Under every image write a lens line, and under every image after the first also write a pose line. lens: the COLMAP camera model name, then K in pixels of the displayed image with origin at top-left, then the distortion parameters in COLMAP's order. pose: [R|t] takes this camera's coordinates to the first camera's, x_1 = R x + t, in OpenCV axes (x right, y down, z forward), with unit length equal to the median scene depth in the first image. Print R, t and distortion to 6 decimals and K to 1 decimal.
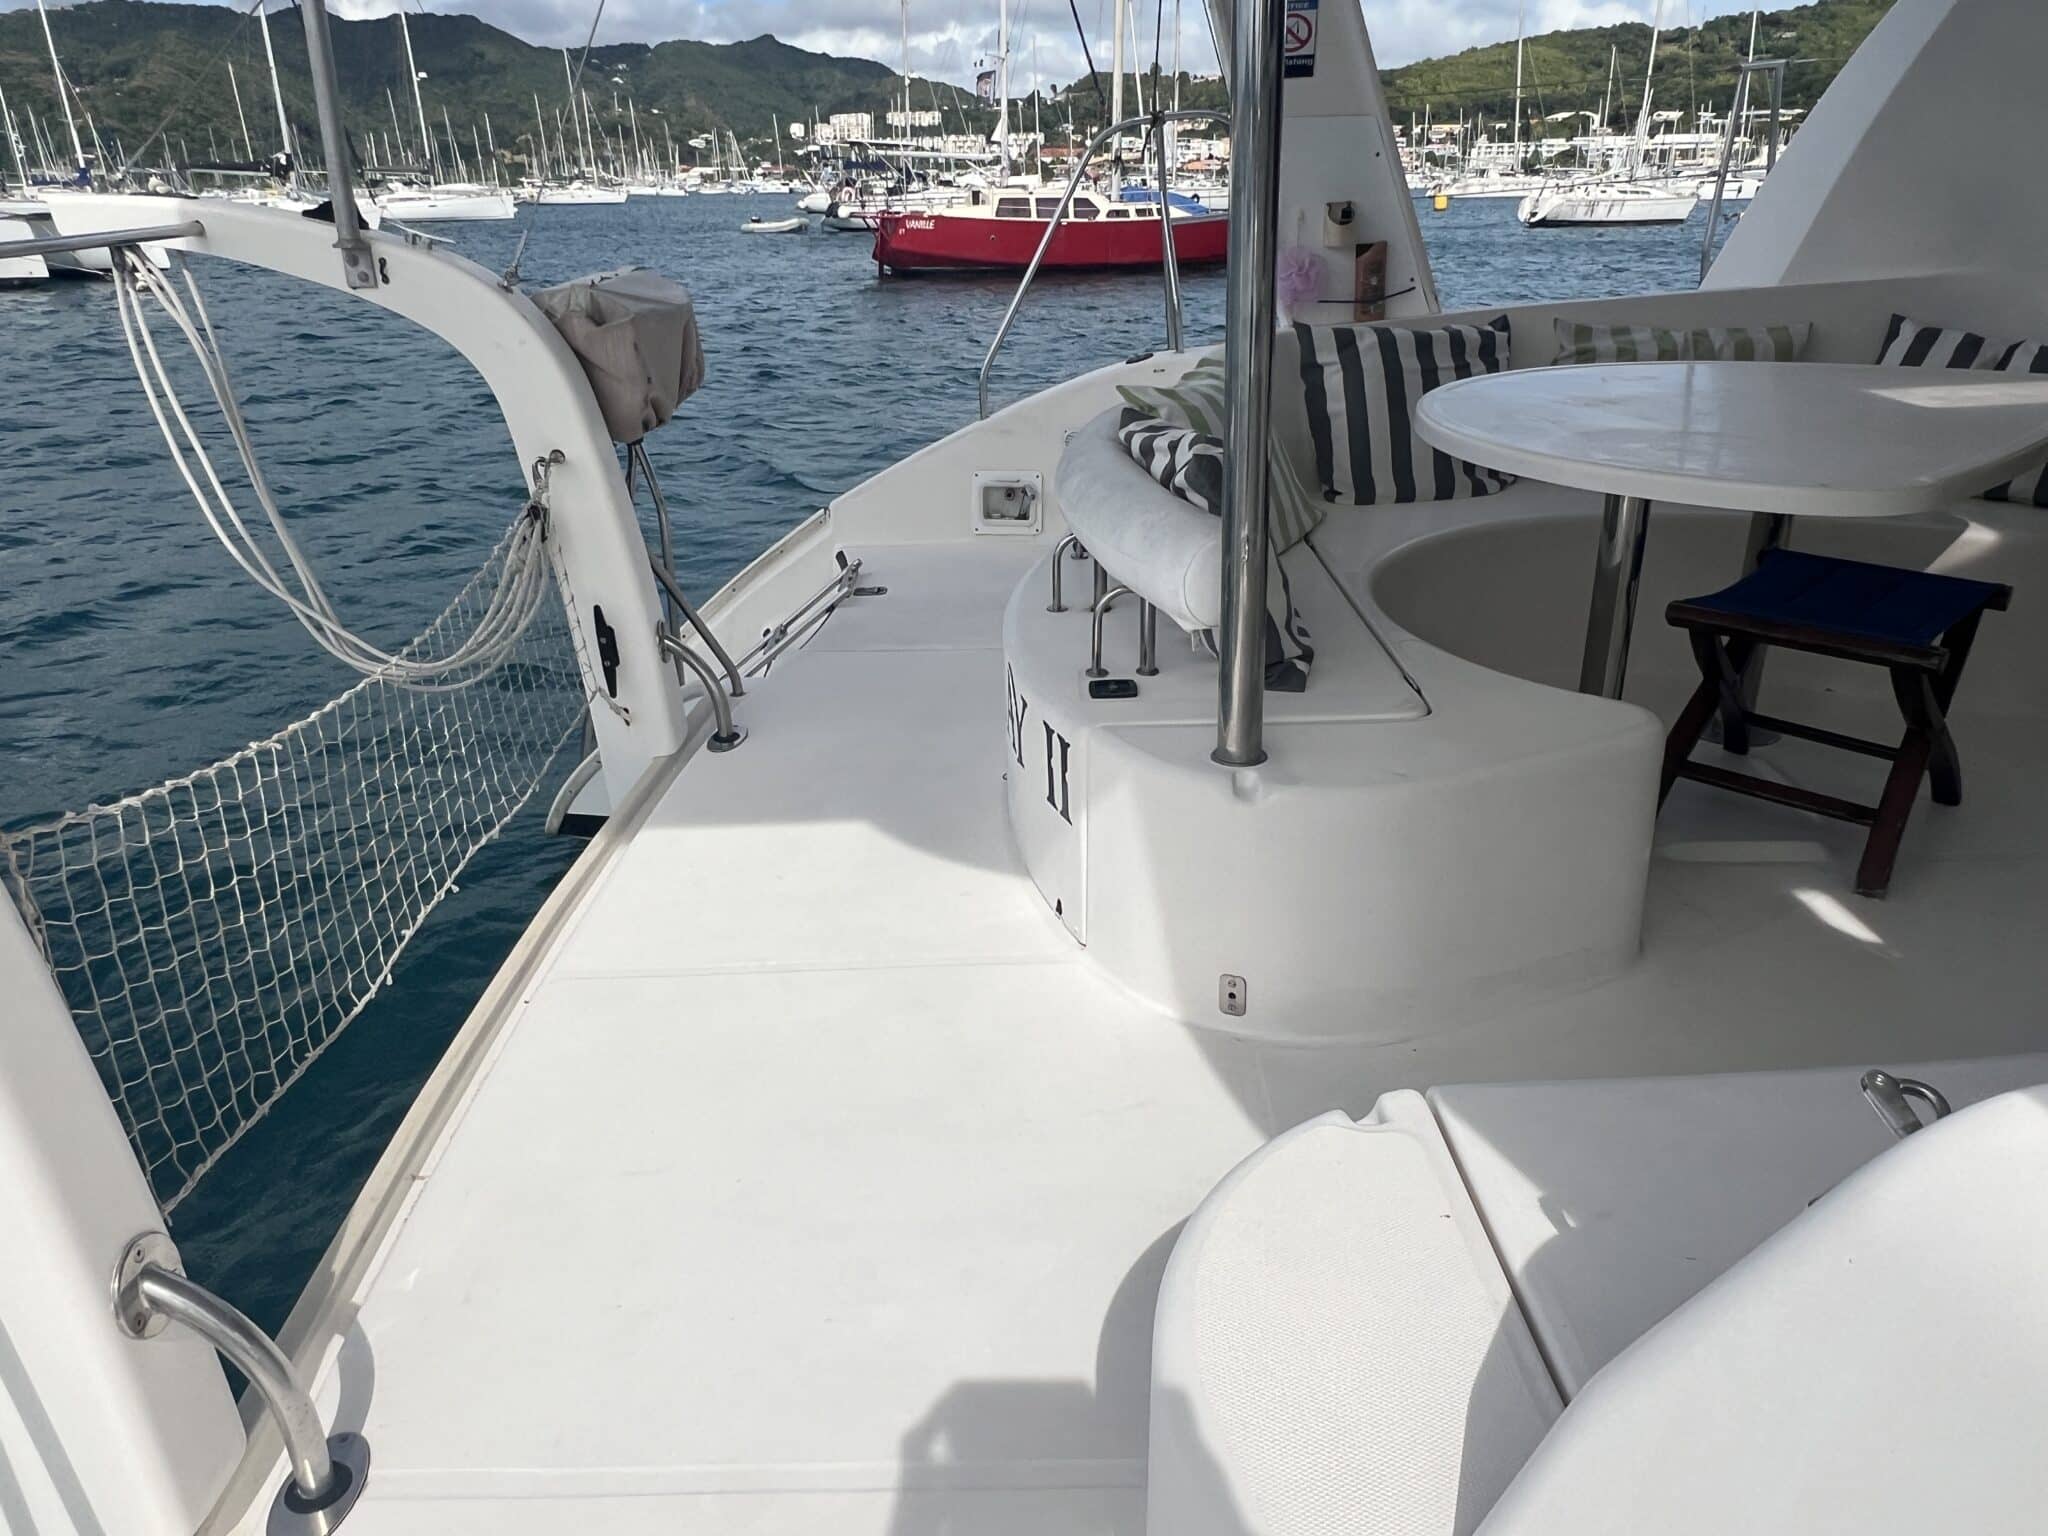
lens RADIAL K [[1430.1, 0, 1000.3], [0, 1430.1, 768.6], [0, 0, 1]] dist [-0.002742, -0.003556]
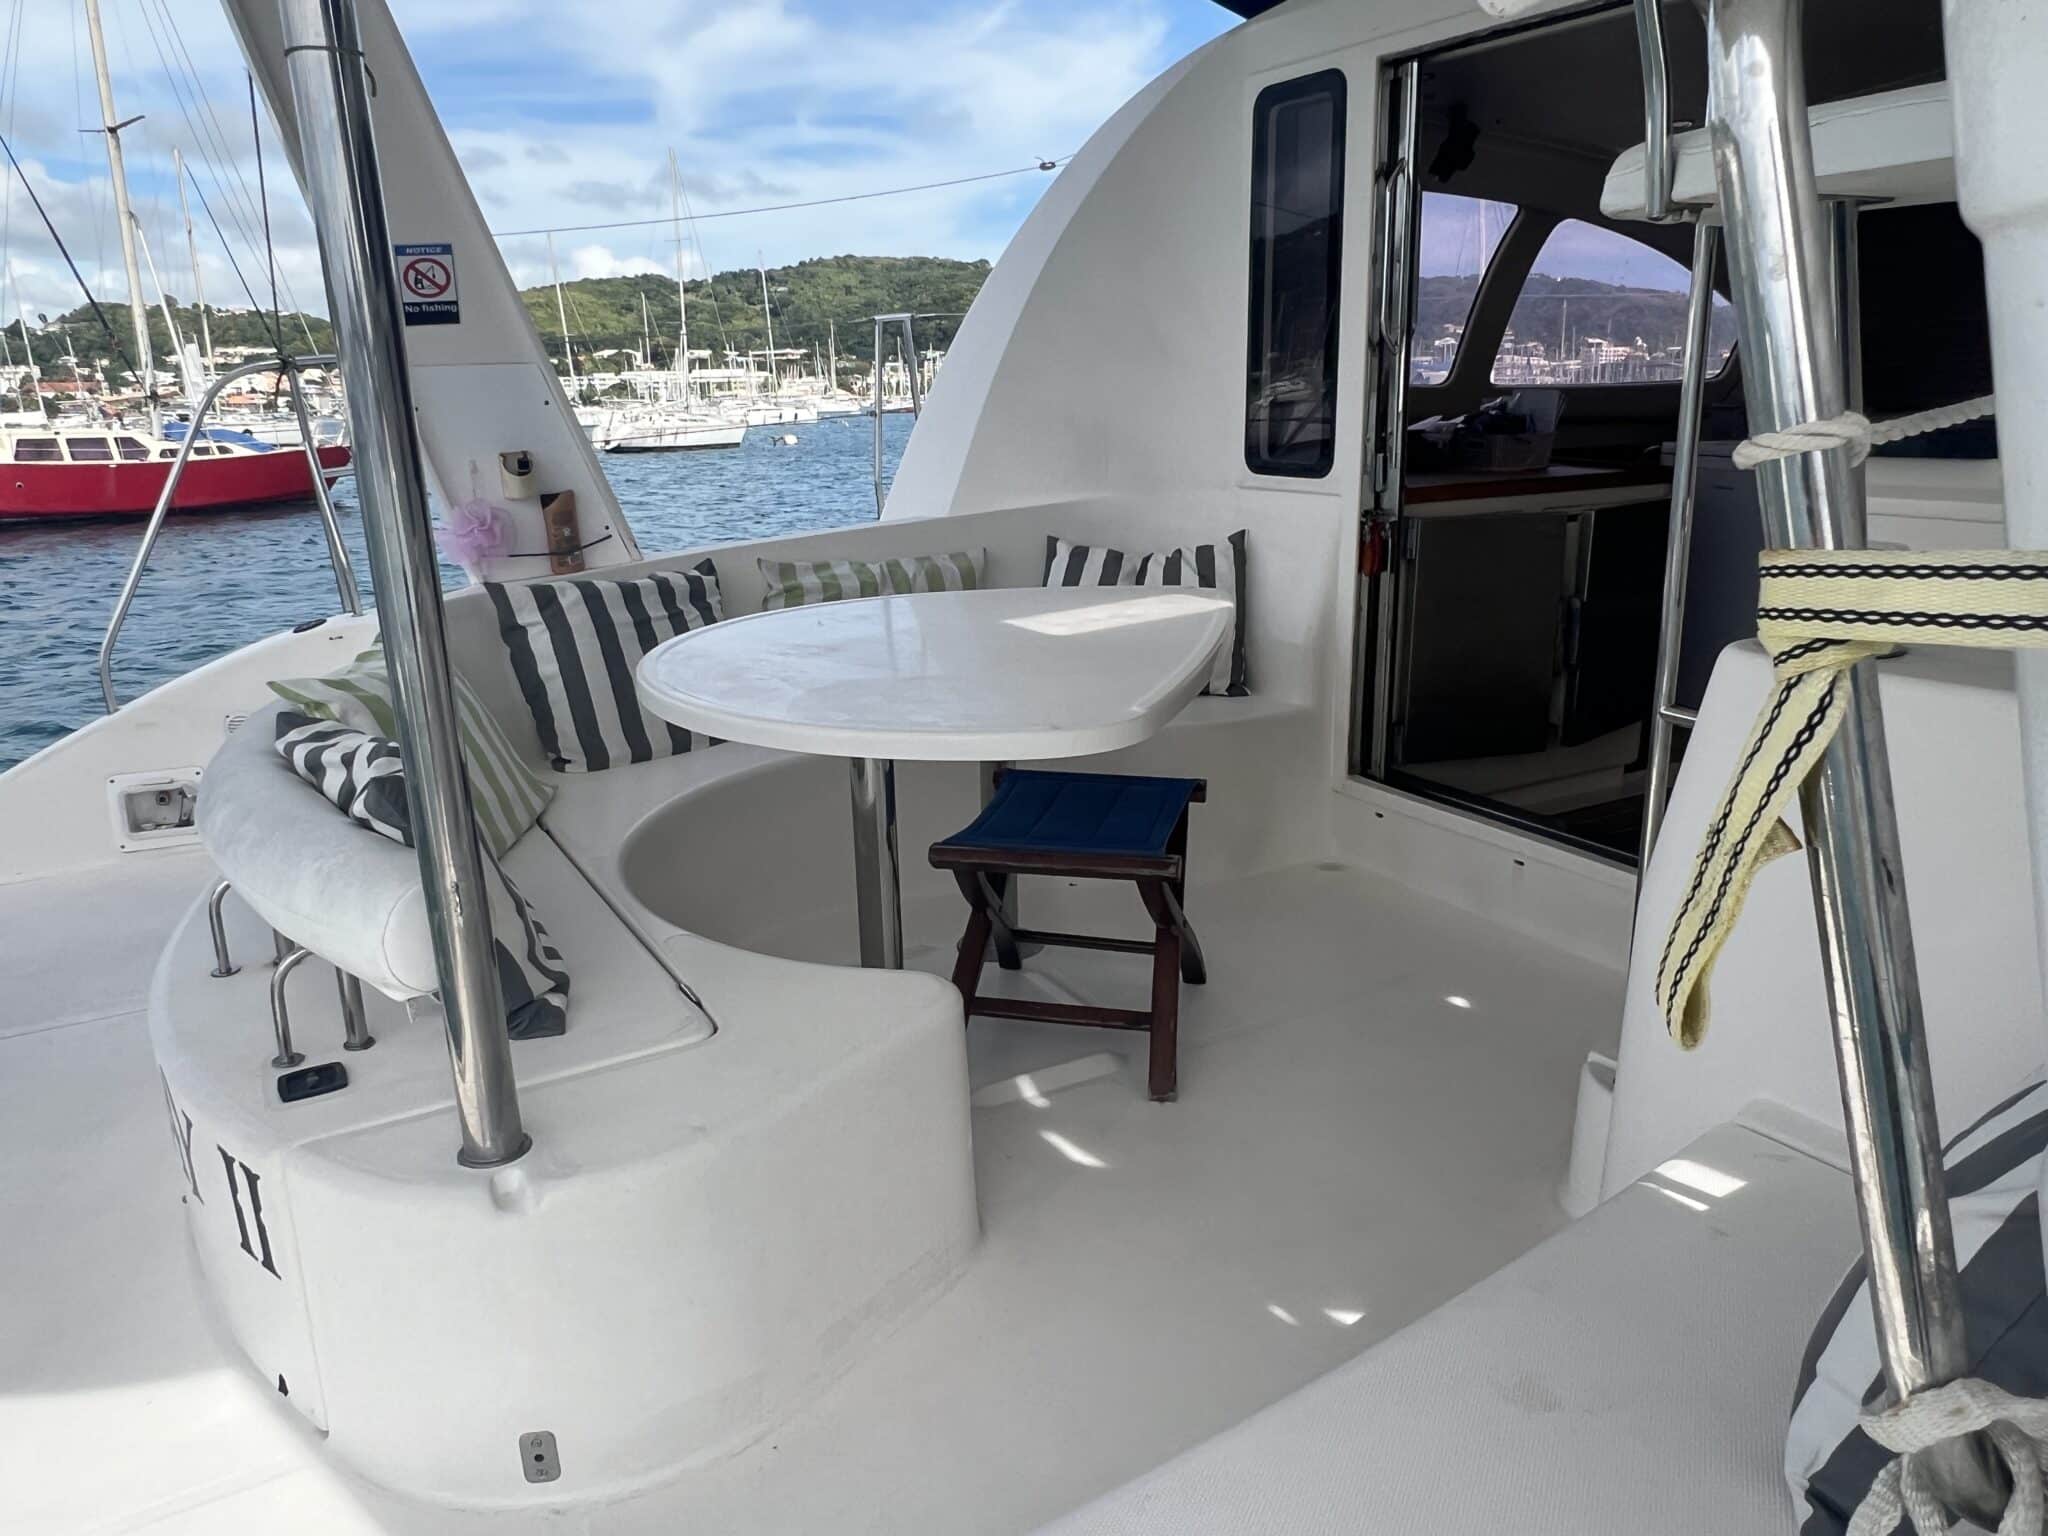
lens RADIAL K [[1430.1, 0, 1000.3], [0, 1430.1, 768.6], [0, 0, 1]] dist [-0.002742, -0.003556]
pose [[0.862001, -0.134067, 0.488855, 0.037326], [0.203131, 0.974931, -0.090810, -0.062352], [-0.464426, 0.177580, 0.867625, 0.112107]]
